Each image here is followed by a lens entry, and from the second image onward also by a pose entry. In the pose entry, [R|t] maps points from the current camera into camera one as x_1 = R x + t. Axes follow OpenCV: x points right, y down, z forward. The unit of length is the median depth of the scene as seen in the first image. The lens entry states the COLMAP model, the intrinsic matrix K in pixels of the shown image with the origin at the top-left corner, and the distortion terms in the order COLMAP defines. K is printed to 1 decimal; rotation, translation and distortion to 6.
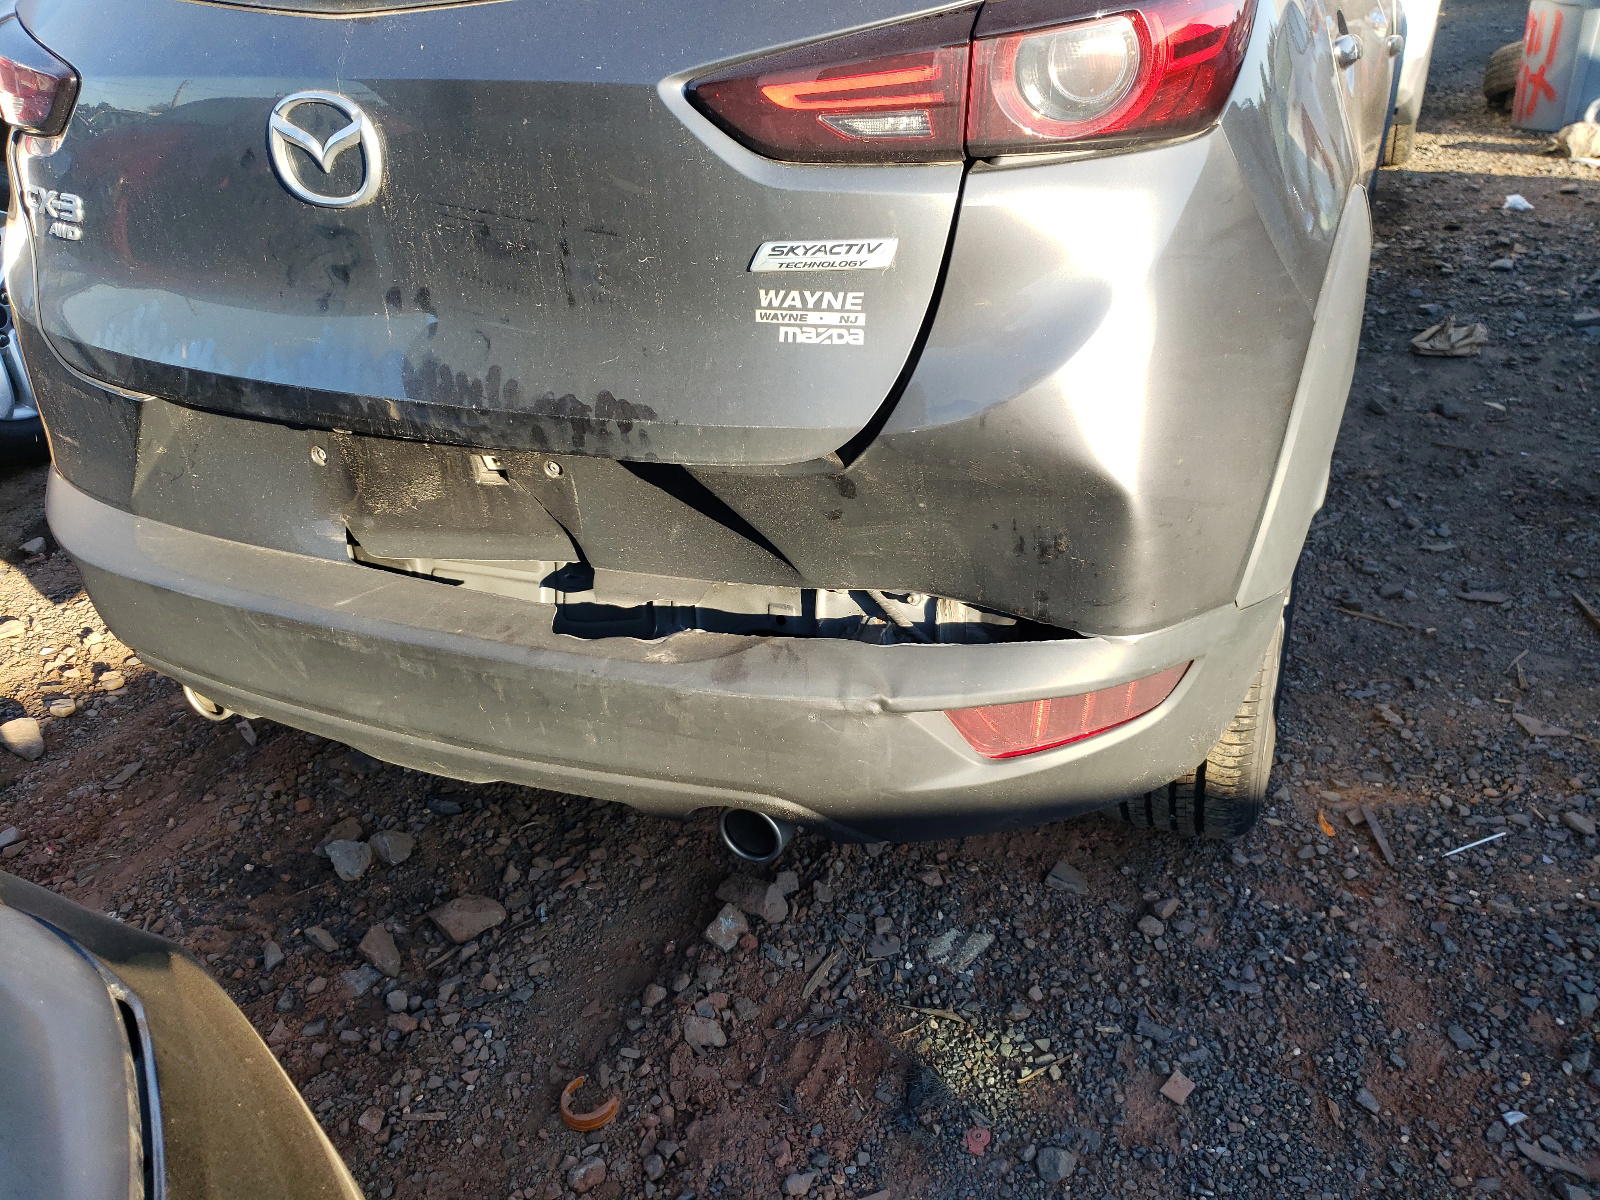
lens RADIAL K [[1165.0, 0, 800.0], [0, 1165.0, 600.0], [0, 0, 1]] dist [0.009545, 0.000357]
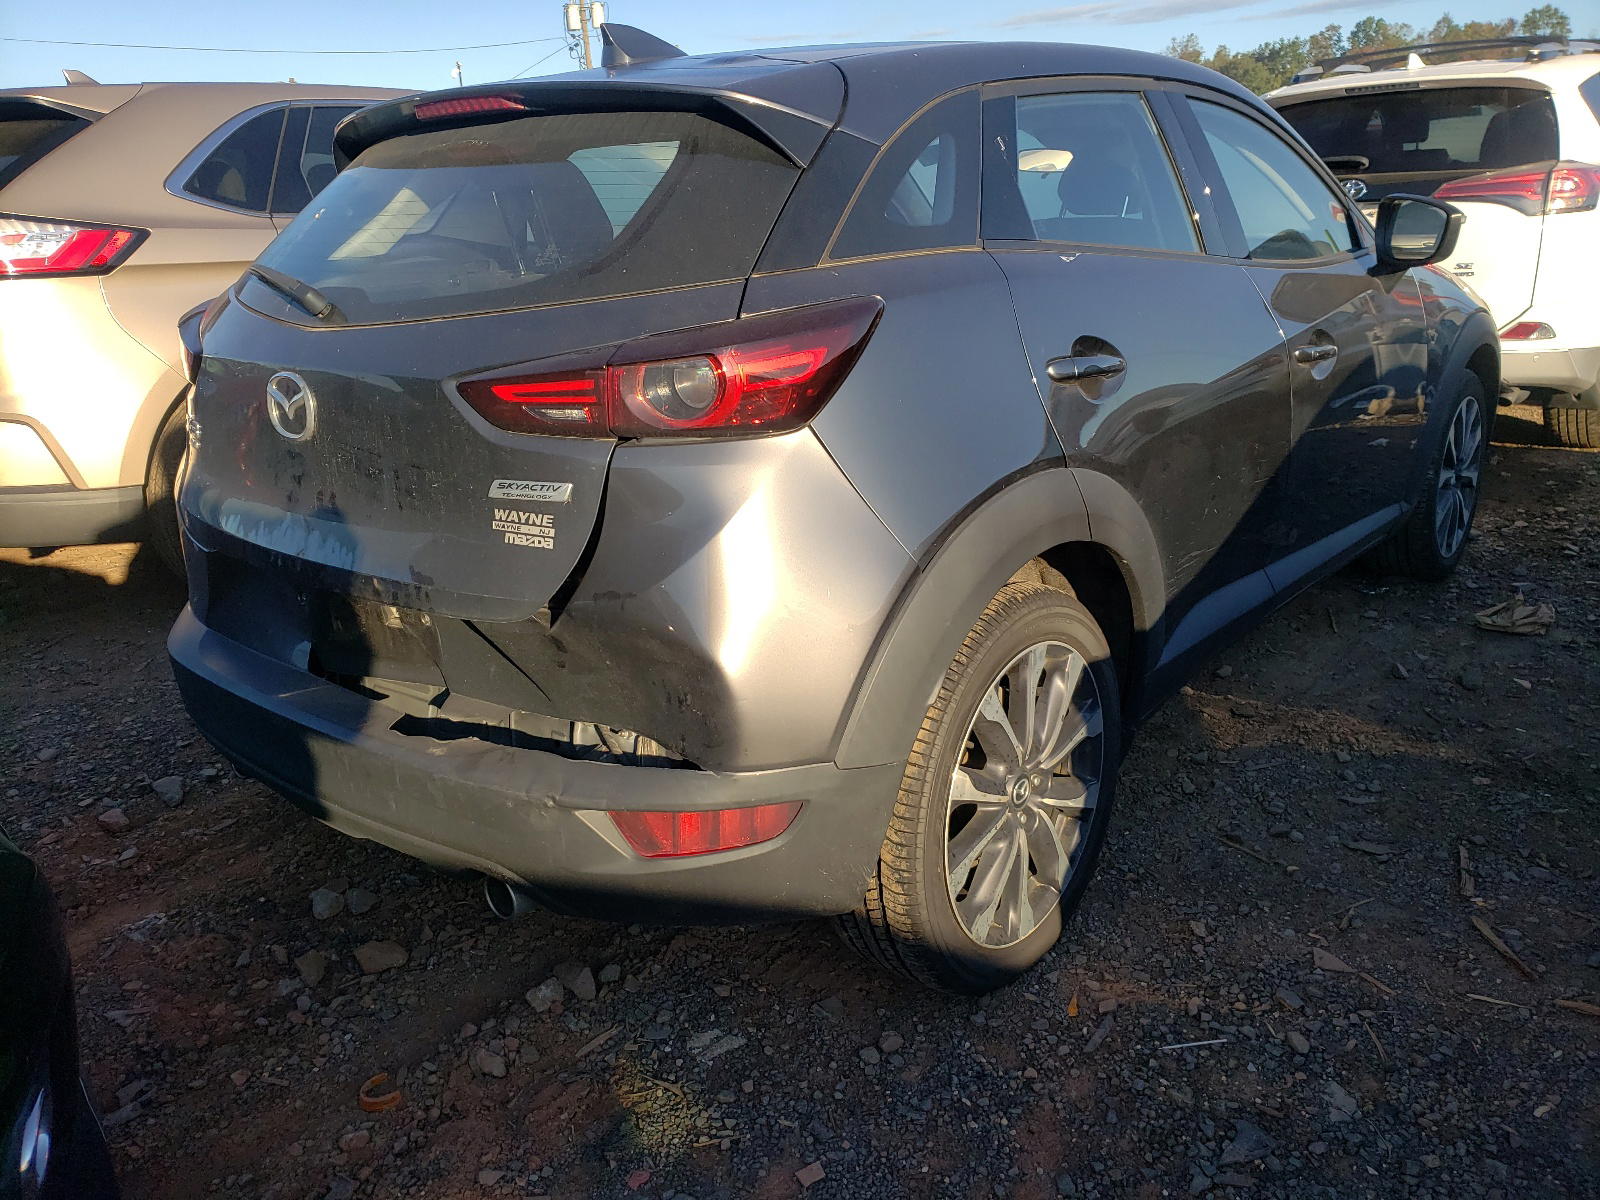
lens RADIAL K [[1141.6, 0, 800.0], [0, 1141.6, 600.0], [0, 0, 1]] dist [0.004536, 0.007478]
pose [[0.966182, 0.094430, -0.239949, 0.538037], [-0.136798, 0.976500, -0.166538, 0.035896], [0.218584, 0.193731, 0.956394, -0.247580]]
